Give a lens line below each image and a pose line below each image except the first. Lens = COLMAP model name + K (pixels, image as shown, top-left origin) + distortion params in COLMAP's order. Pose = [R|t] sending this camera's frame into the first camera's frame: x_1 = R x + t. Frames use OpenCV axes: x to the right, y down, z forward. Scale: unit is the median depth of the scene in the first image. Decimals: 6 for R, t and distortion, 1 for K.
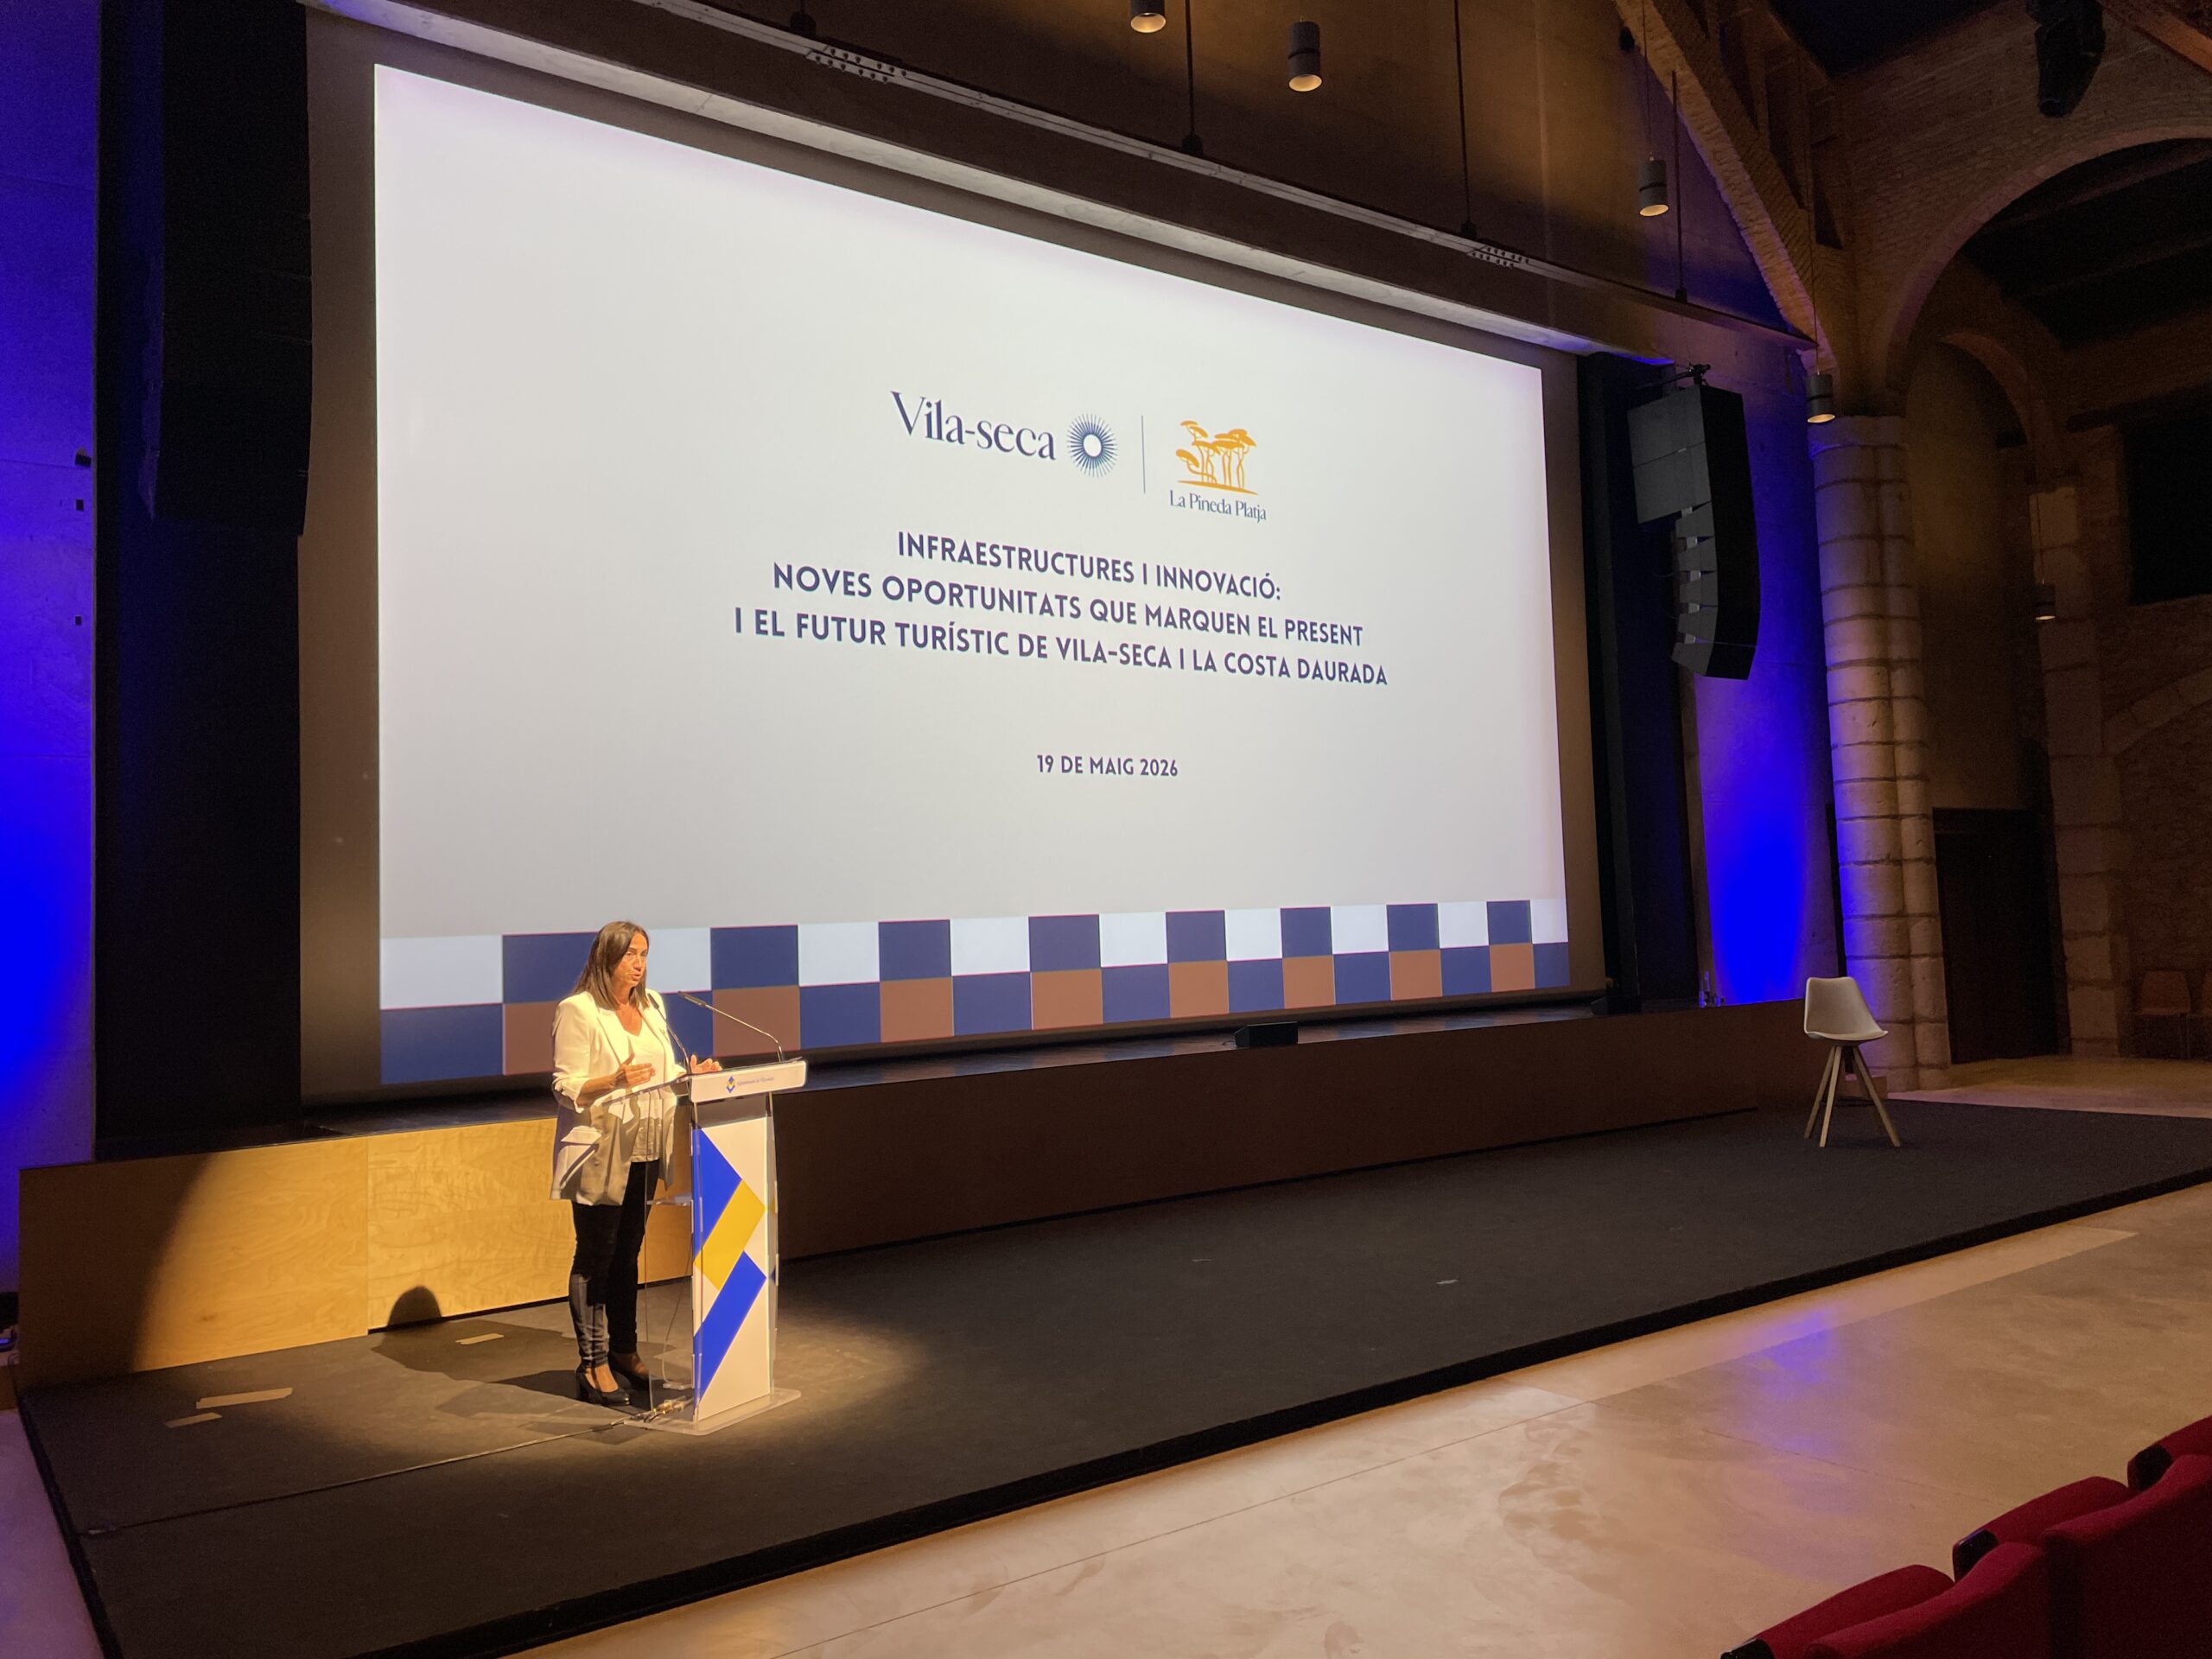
lens RADIAL K [[1709.3, 0, 1134.5], [0, 1709.3, 824.7], [0, 0, 1]] dist [0.119830, -0.130276]
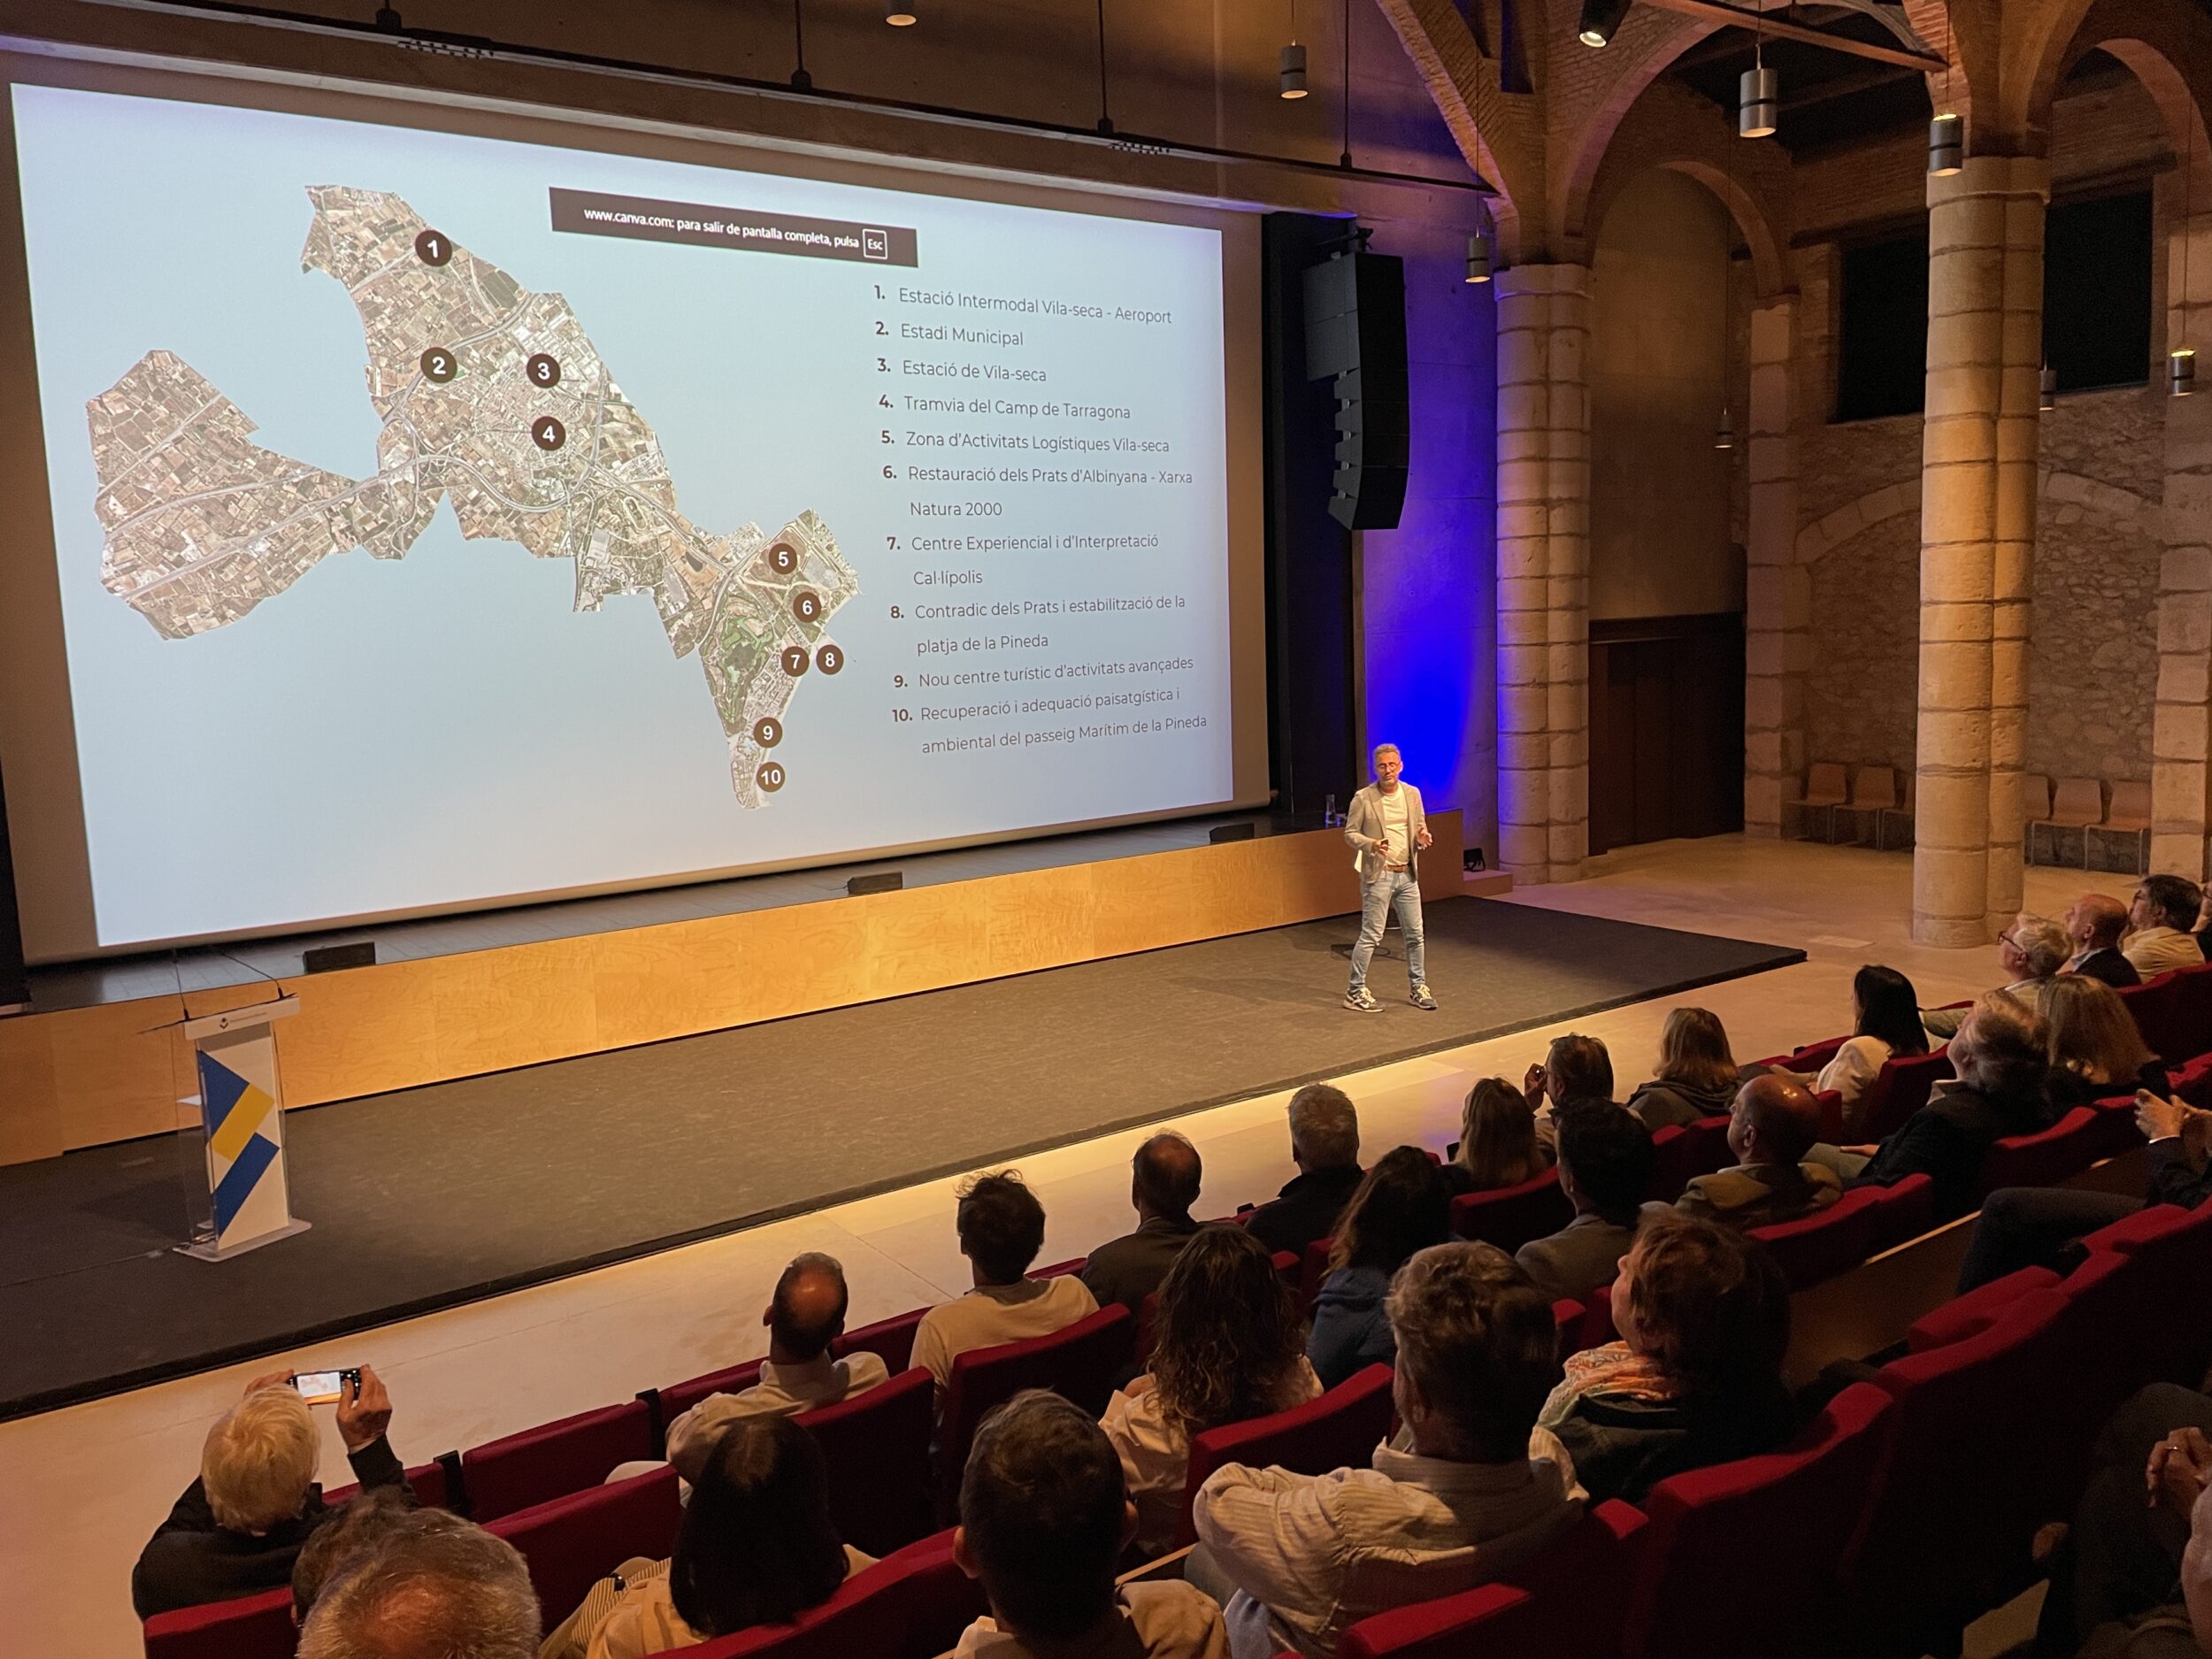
lens RADIAL K [[1707.8, 0, 1100.5], [0, 1707.8, 814.6], [0, 0, 1]] dist [0.128495, -0.148952]
pose [[0.999120, 0.009647, -0.040809, 0.198173], [-0.001742, 0.981887, 0.189459, -0.105819], [0.041897, -0.189221, 0.981040, -0.116806]]
